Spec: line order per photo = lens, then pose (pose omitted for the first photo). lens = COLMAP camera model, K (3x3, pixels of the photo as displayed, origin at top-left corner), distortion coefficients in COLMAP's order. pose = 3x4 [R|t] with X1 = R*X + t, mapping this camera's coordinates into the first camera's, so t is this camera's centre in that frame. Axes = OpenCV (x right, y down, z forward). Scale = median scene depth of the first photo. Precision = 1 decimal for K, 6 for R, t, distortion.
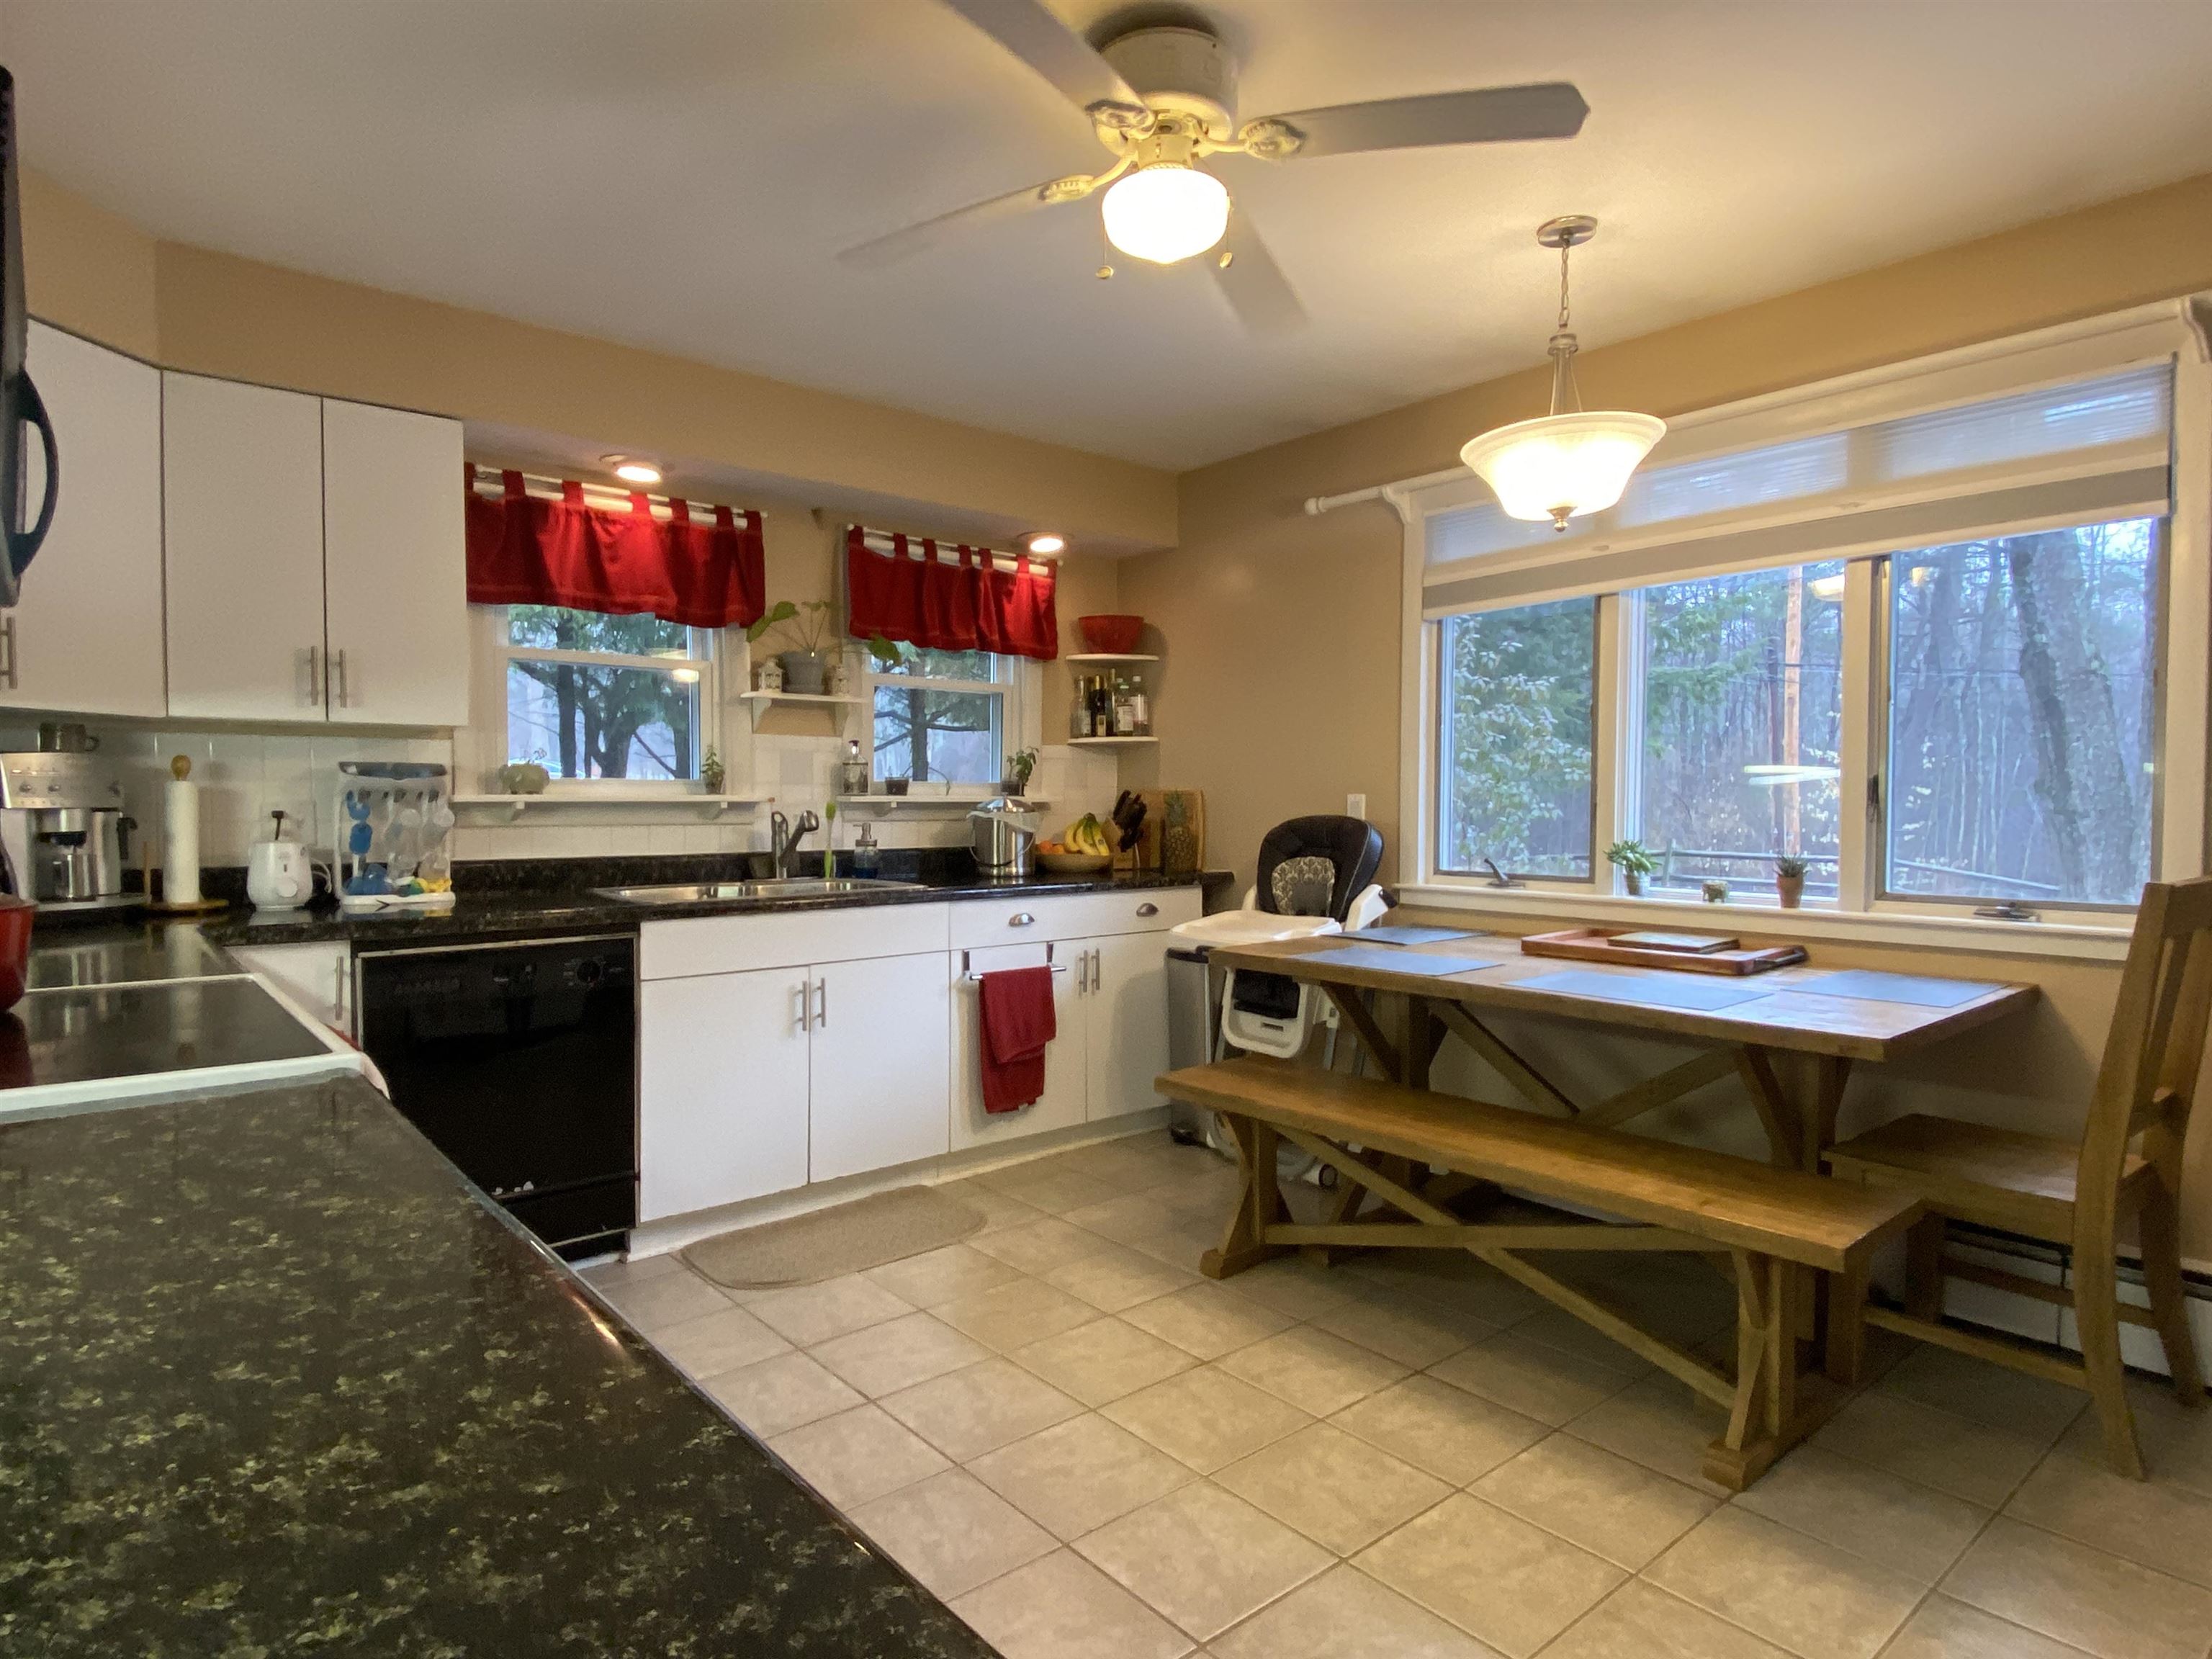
lens RADIAL K [[1241.8, 0, 1106.0], [0, 1241.8, 829.5], [0, 0, 1]] dist [-0.000028, -0.000033]
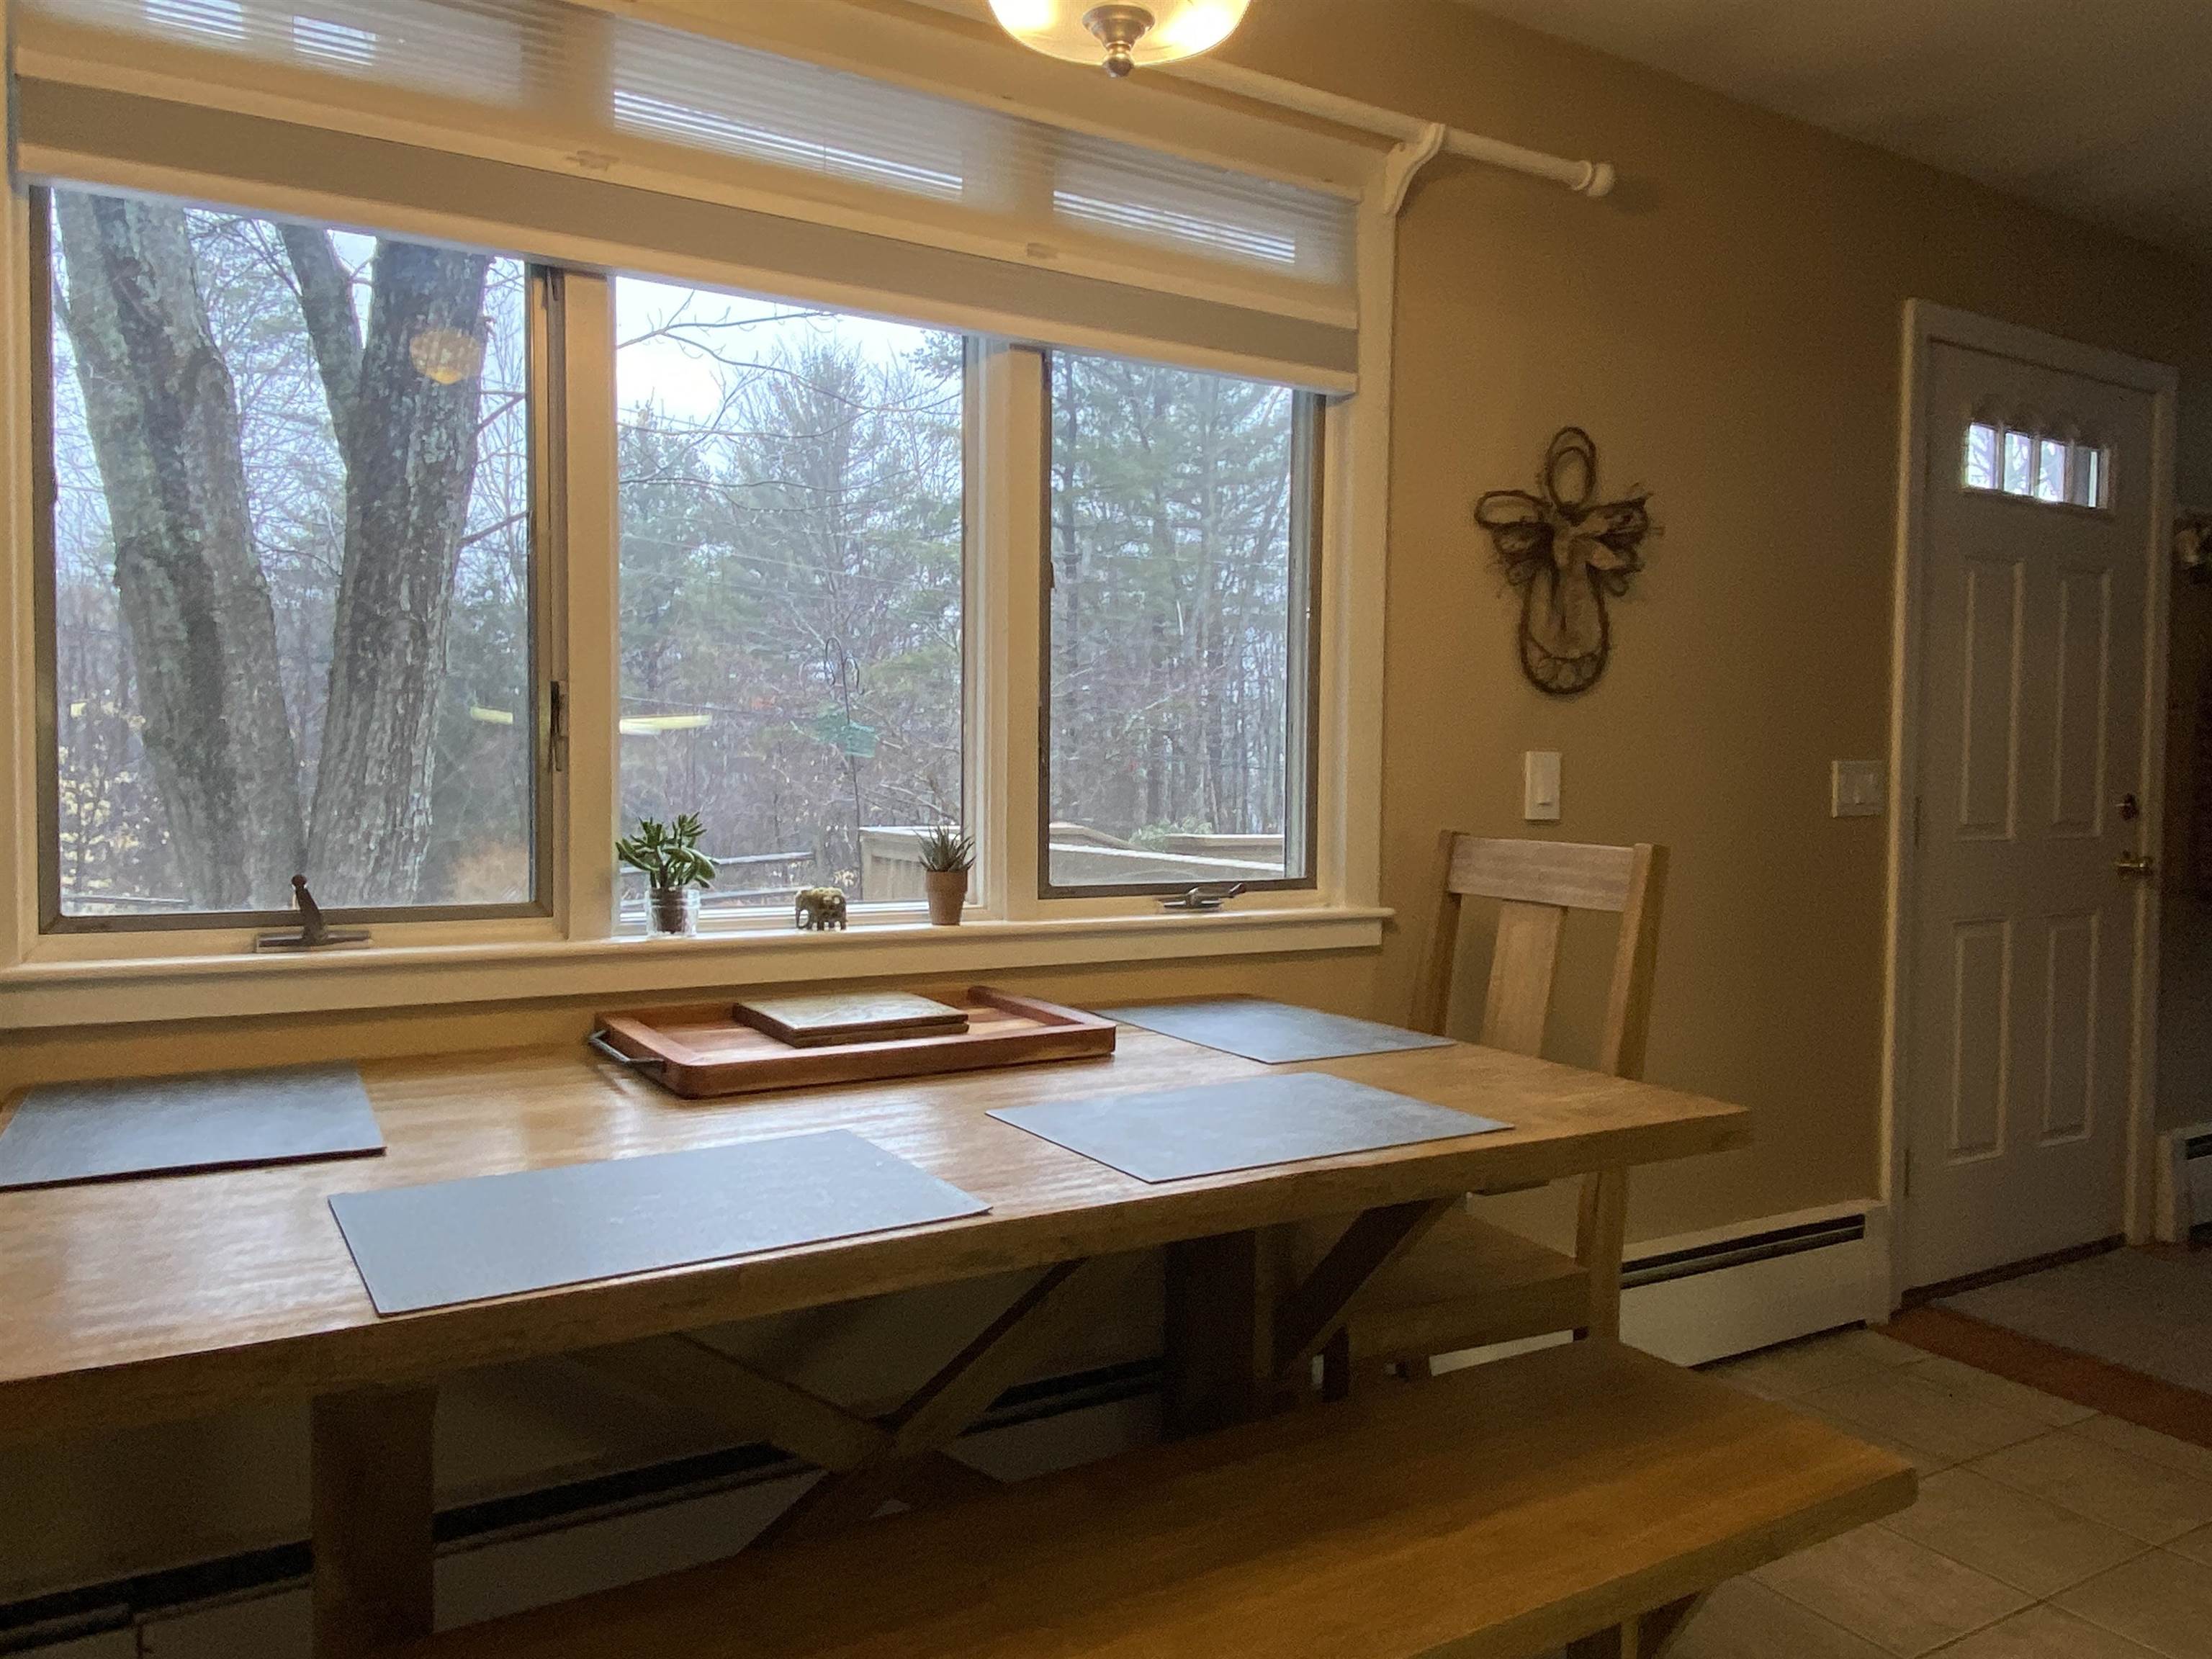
lens RADIAL K [[1546.6, 0, 1106.0], [0, 1546.6, 829.5], [0, 0, 1]] dist [-0.001284, -0.001163]
pose [[0.168139, -0.033264, 0.985202, -0.058631], [0.015282, 0.999398, 0.031135, -0.000925], [-0.985645, 0.009821, 0.168546, 0.326256]]
